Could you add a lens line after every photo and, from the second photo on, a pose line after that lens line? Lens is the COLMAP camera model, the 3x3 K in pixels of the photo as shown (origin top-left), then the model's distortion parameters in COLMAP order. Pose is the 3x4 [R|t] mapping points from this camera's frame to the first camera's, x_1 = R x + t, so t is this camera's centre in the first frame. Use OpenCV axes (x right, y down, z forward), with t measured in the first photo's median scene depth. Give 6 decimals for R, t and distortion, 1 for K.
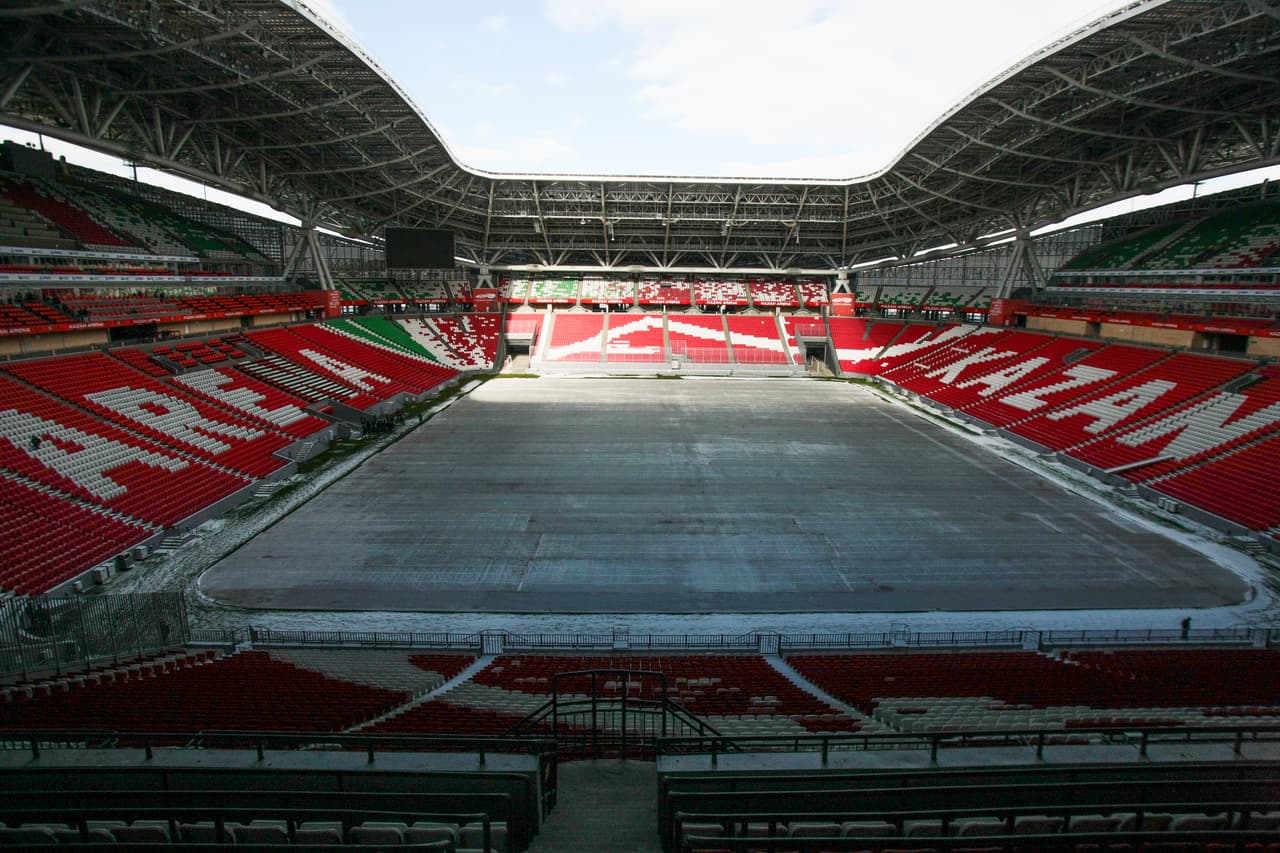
lens RADIAL K [[711.2, 0, 640.0], [0, 711.2, 426.5], [0, 0, 1]] dist [-0.068724, 0.001999]
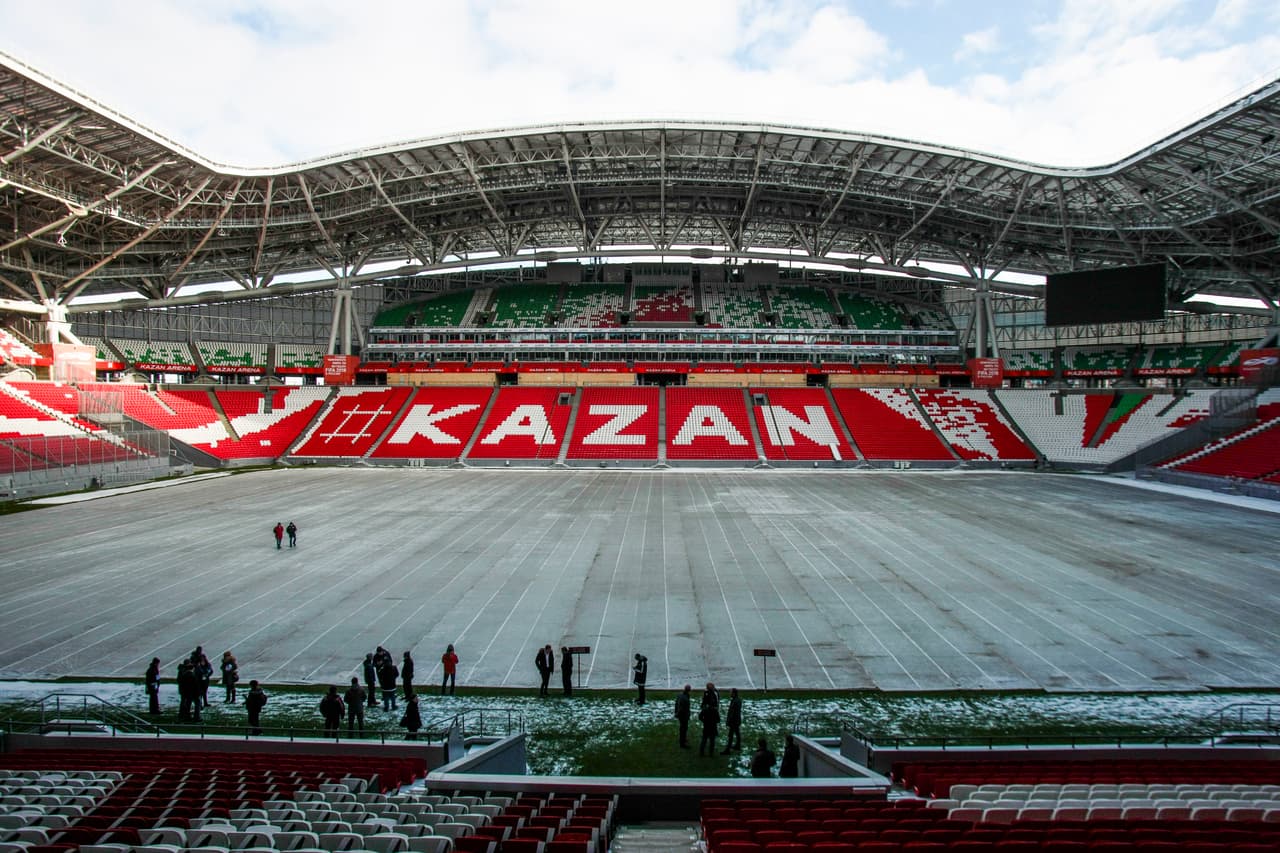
lens RADIAL K [[740.0, 0, 640.0], [0, 740.0, 426.5], [0, 0, 1]] dist [-0.089269, 0.036877]
pose [[0.015454, -0.046058, 0.998819, -0.328520], [0.192387, 0.980410, 0.042233, -0.057095], [-0.981197, 0.191507, 0.024012, 0.559775]]
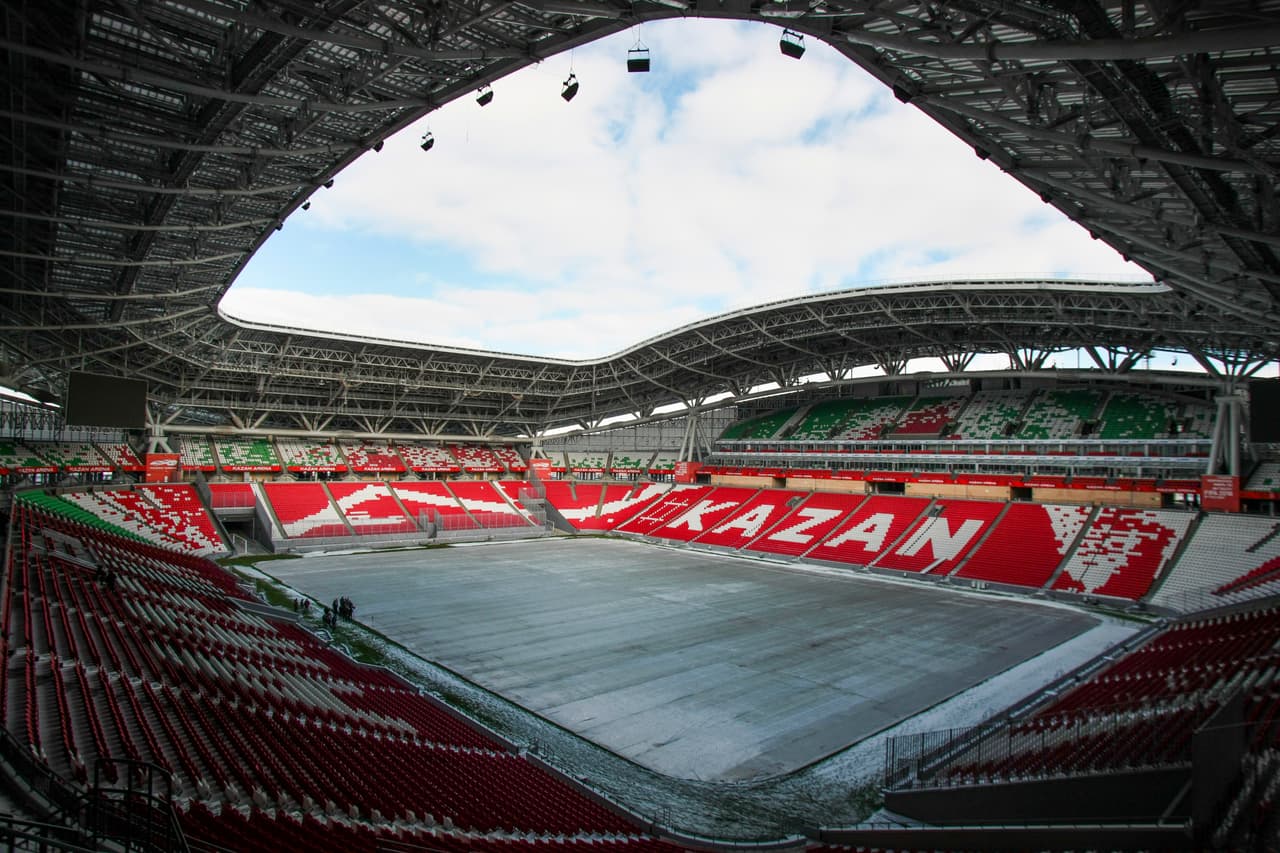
lens RADIAL K [[740.0, 0, 640.0], [0, 740.0, 426.5], [0, 0, 1]] dist [-0.089269, 0.036877]
pose [[0.755364, 0.024979, 0.654830, -0.366960], [0.120937, 0.976795, -0.176765, -0.017570], [-0.644050, 0.212715, 0.734814, 0.052019]]
